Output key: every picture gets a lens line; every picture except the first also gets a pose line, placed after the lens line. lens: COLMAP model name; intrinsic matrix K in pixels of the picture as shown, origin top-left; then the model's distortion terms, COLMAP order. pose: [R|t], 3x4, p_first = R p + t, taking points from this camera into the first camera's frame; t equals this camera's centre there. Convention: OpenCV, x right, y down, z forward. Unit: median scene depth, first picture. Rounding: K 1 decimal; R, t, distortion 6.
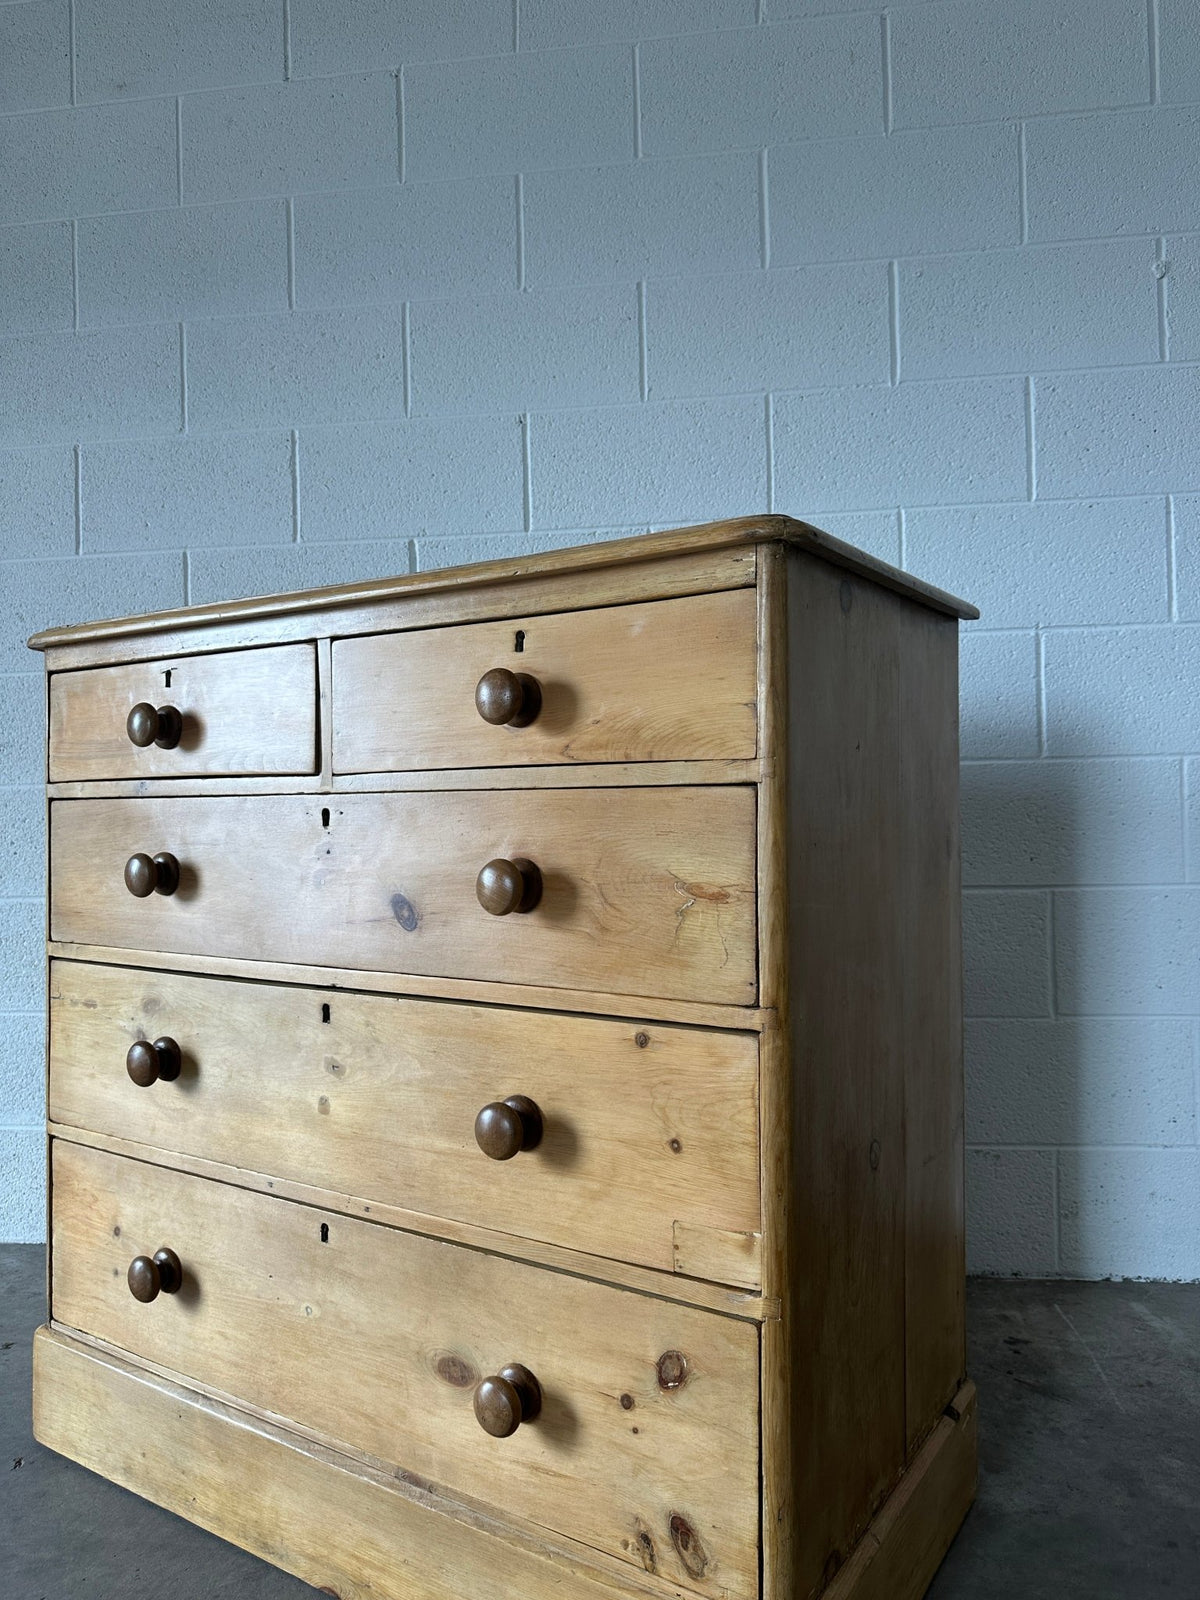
lens RADIAL K [[1133.9, 0, 603.8], [0, 1133.9, 794.0], [0, 0, 1]] dist [0.017608, -0.028594]
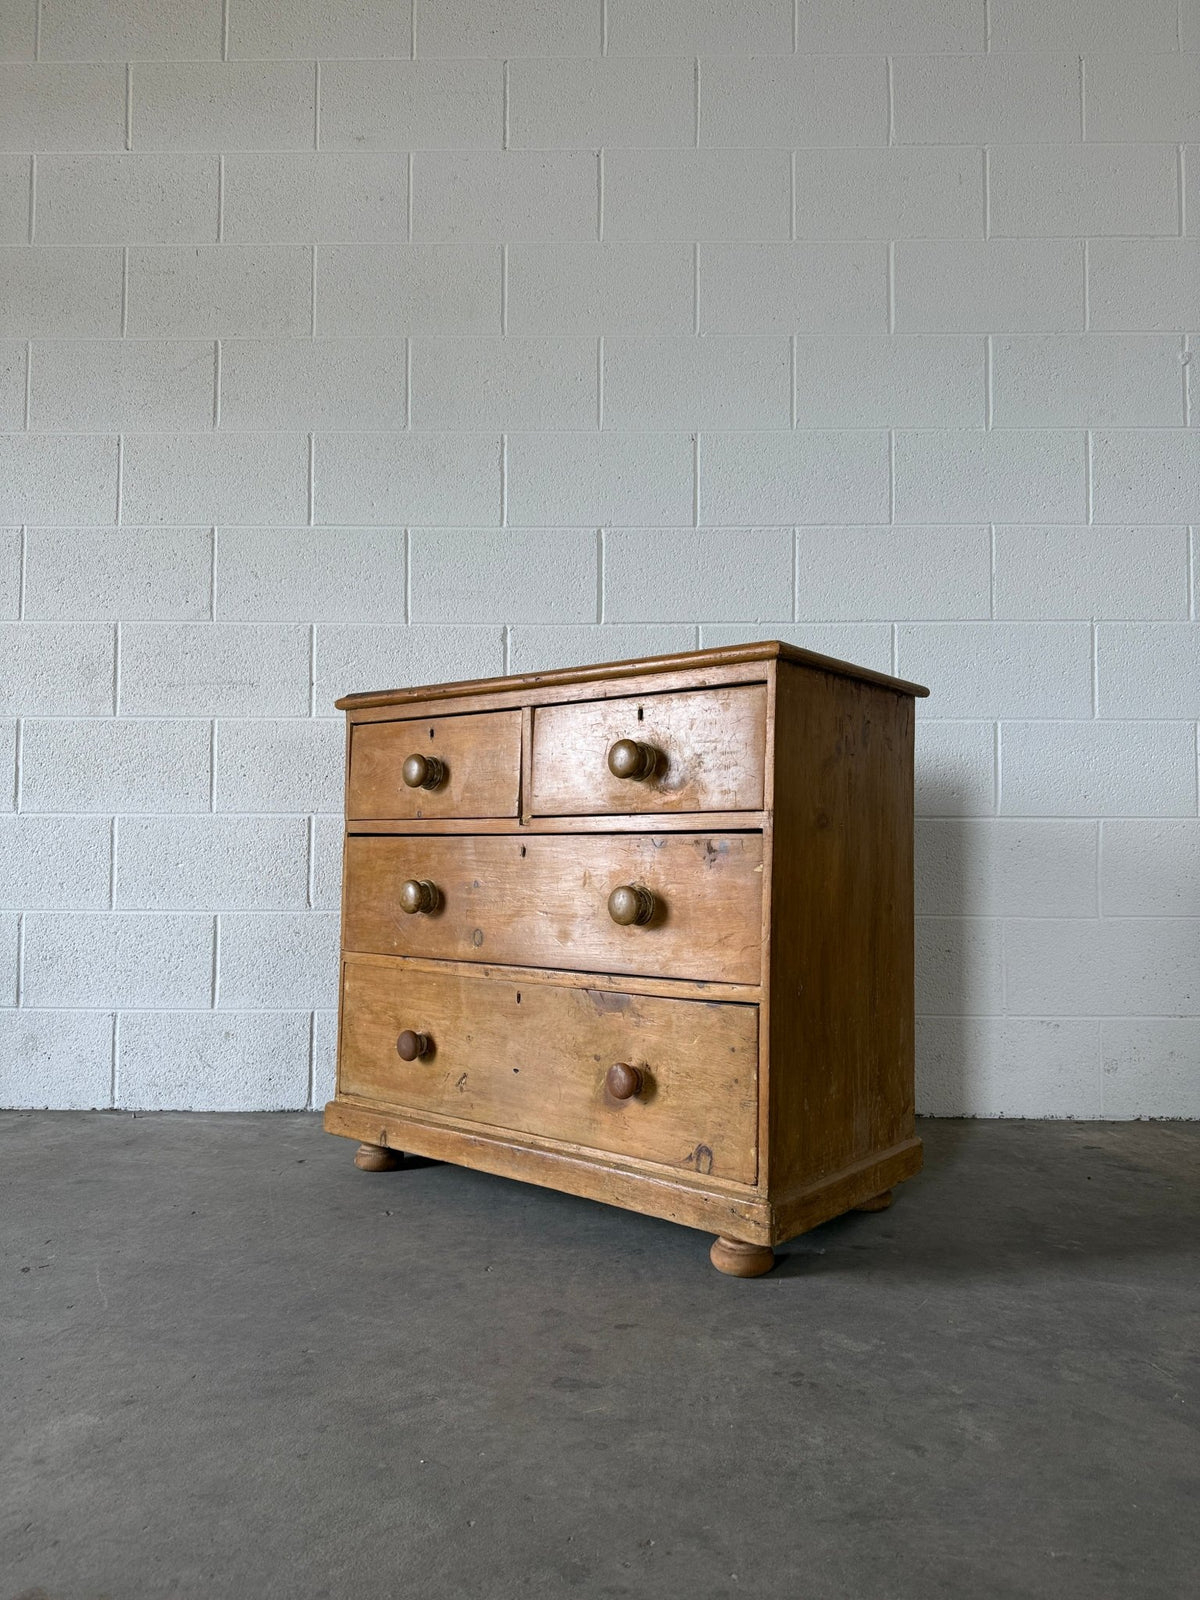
lens RADIAL K [[1133.9, 0, 598.3], [0, 1133.9, 805.0], [0, 0, 1]] dist [0.017608, -0.028594]
pose [[0.992442, 0.031836, 0.118514, -0.325127], [-0.028282, 0.999102, -0.031554, 0.121028], [-0.119412, 0.027964, 0.992451, -0.222667]]
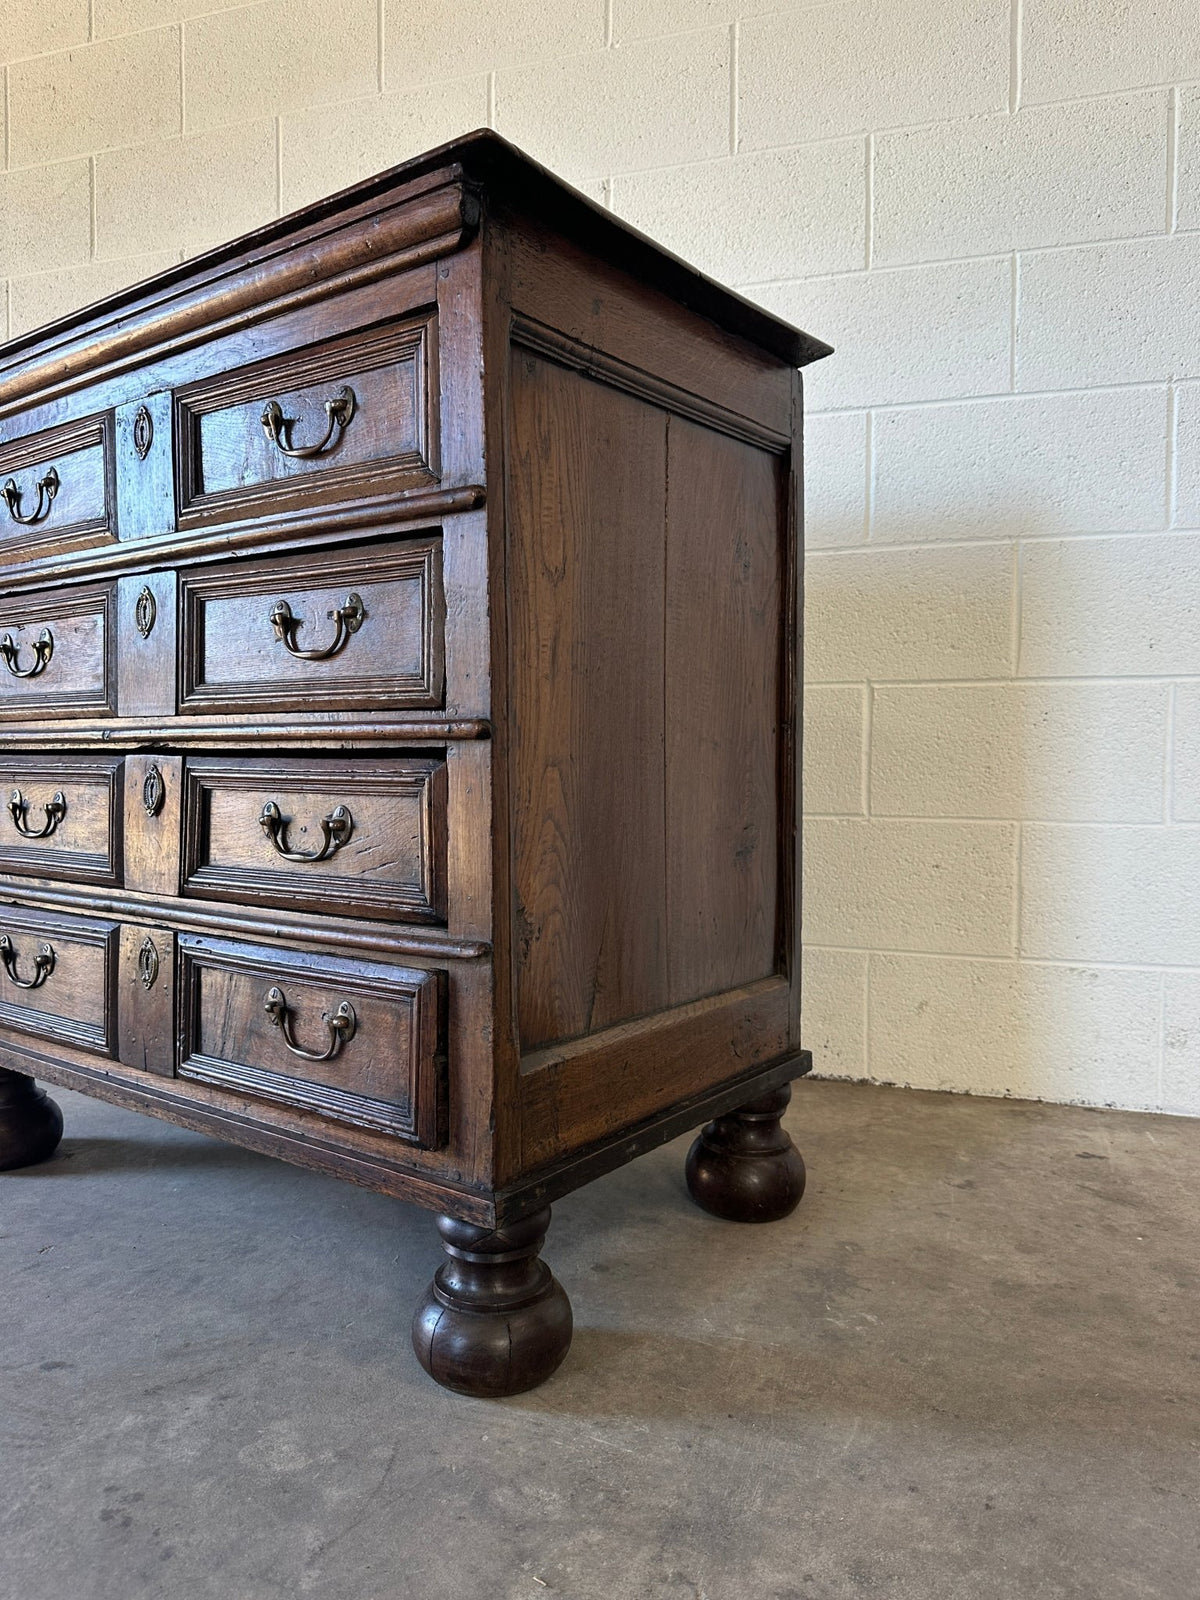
lens RADIAL K [[1133.9, 0, 595.1], [0, 1133.9, 797.2], [0, 0, 1]] dist [0.017608, -0.028594]
pose [[0.983402, 0.031709, -0.178647, 0.109380], [-0.022479, 0.998317, 0.053452, 0.134174], [0.180041, -0.048549, 0.982460, 0.043271]]
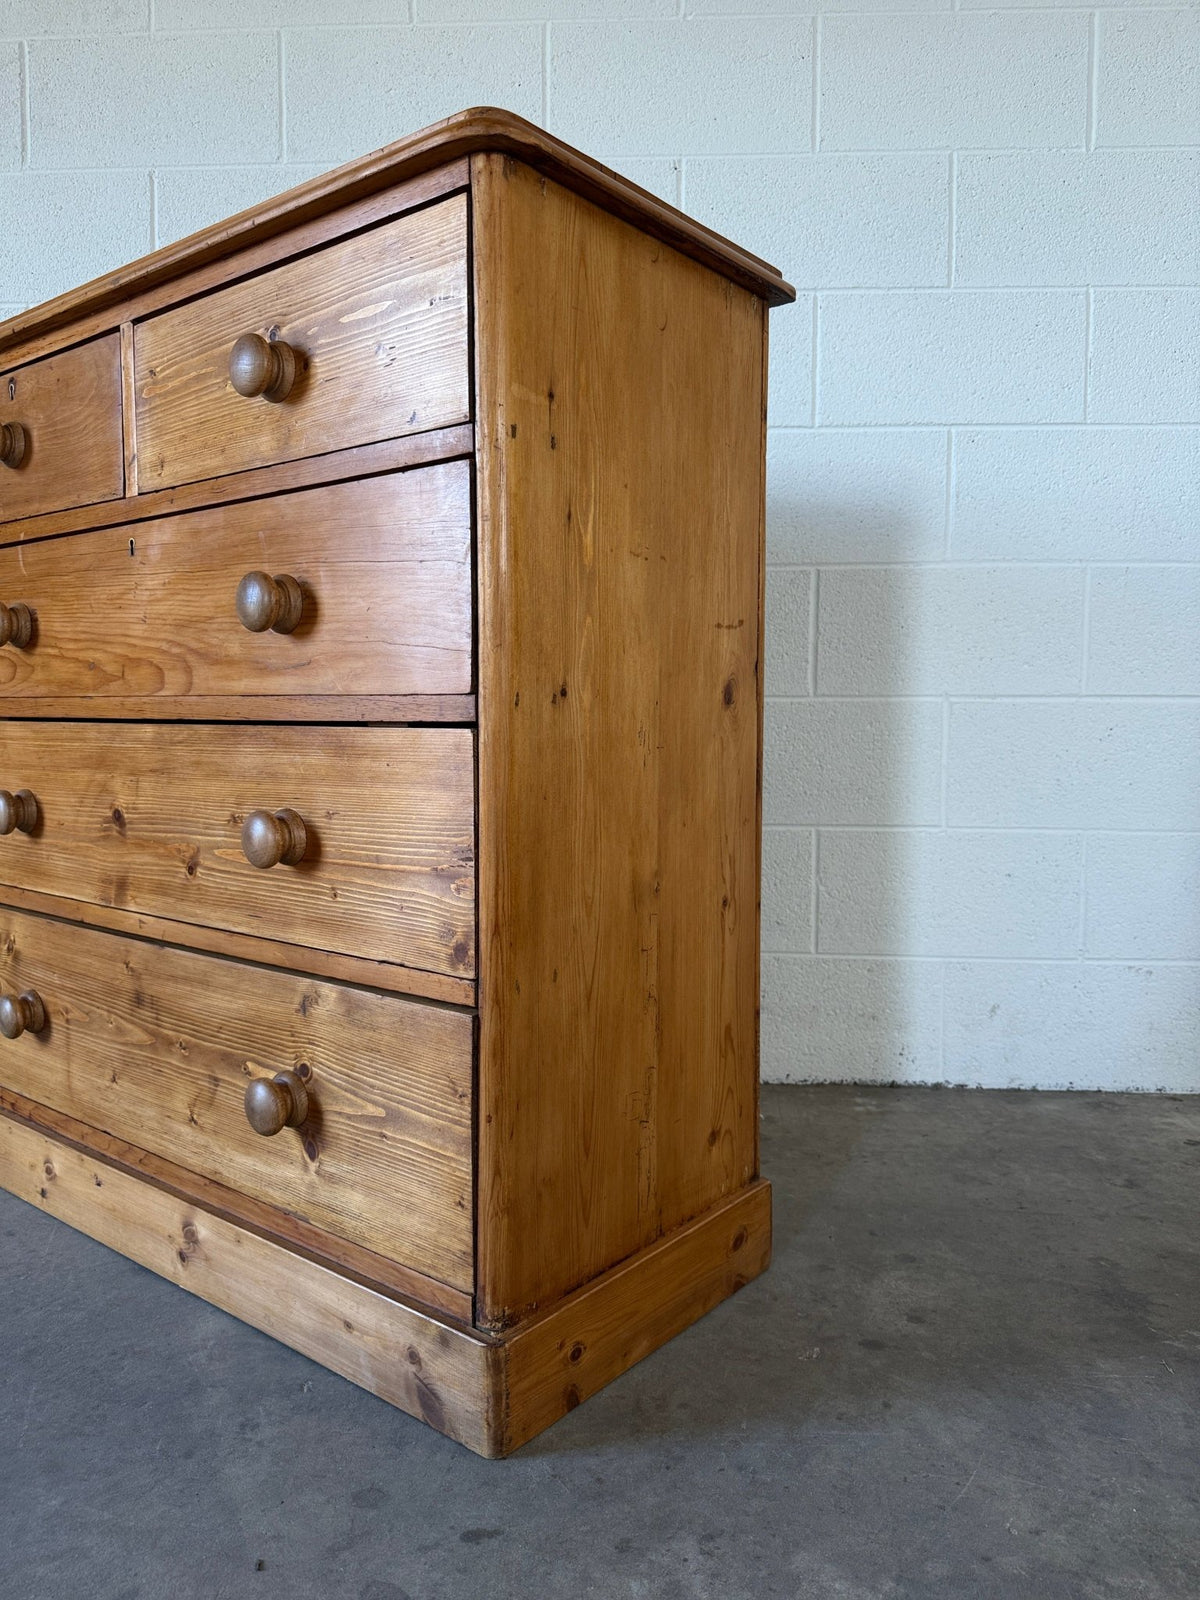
lens RADIAL K [[1133.9, 0, 605.0], [0, 1133.9, 805.7], [0, 0, 1]] dist [0.017608, -0.028594]
pose [[0.995478, 0.019565, 0.092955, -0.210946], [-0.026766, 0.996683, 0.076858, 0.110154], [-0.091143, -0.078998, 0.992699, 0.077585]]
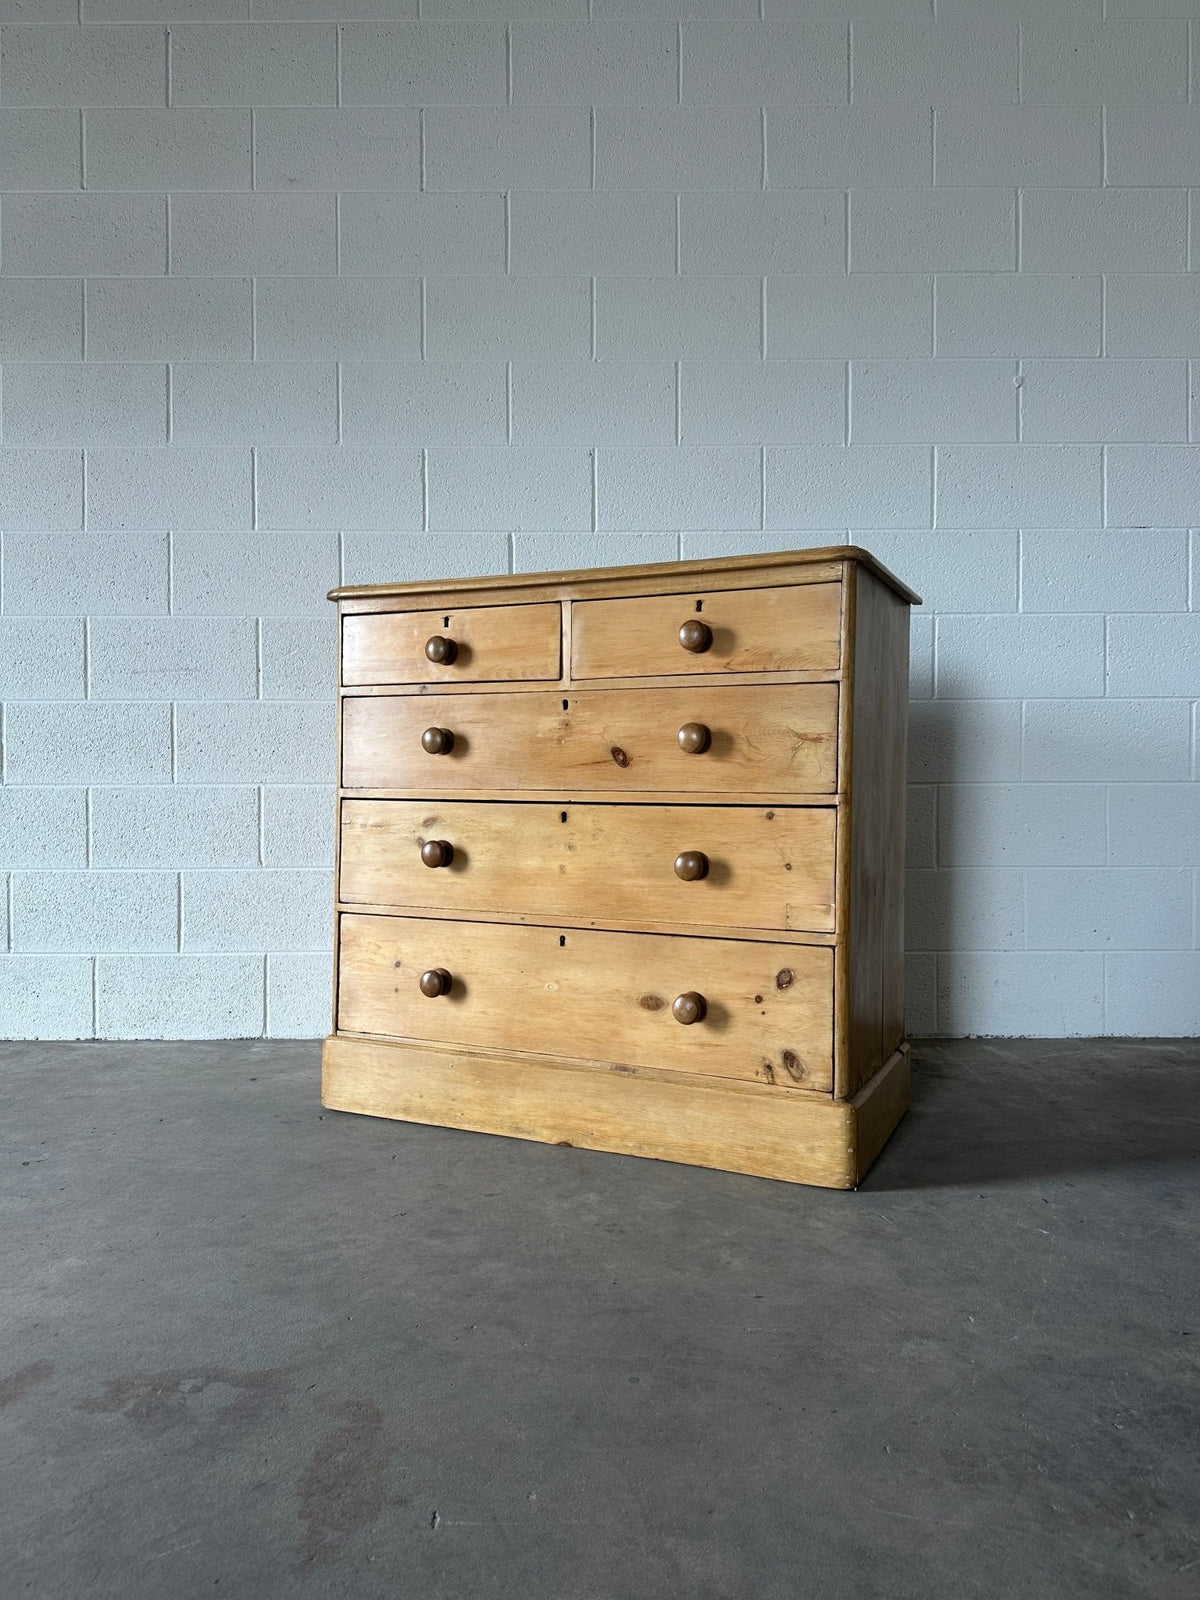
lens RADIAL K [[1133.9, 0, 602.9], [0, 1133.9, 793.7], [0, 0, 1]] dist [0.017608, -0.028594]
pose [[0.990028, 0.018707, 0.139626, -0.259737], [-0.021420, 0.999609, 0.017950, 0.075956], [-0.139236, -0.020762, 0.990042, -0.437076]]
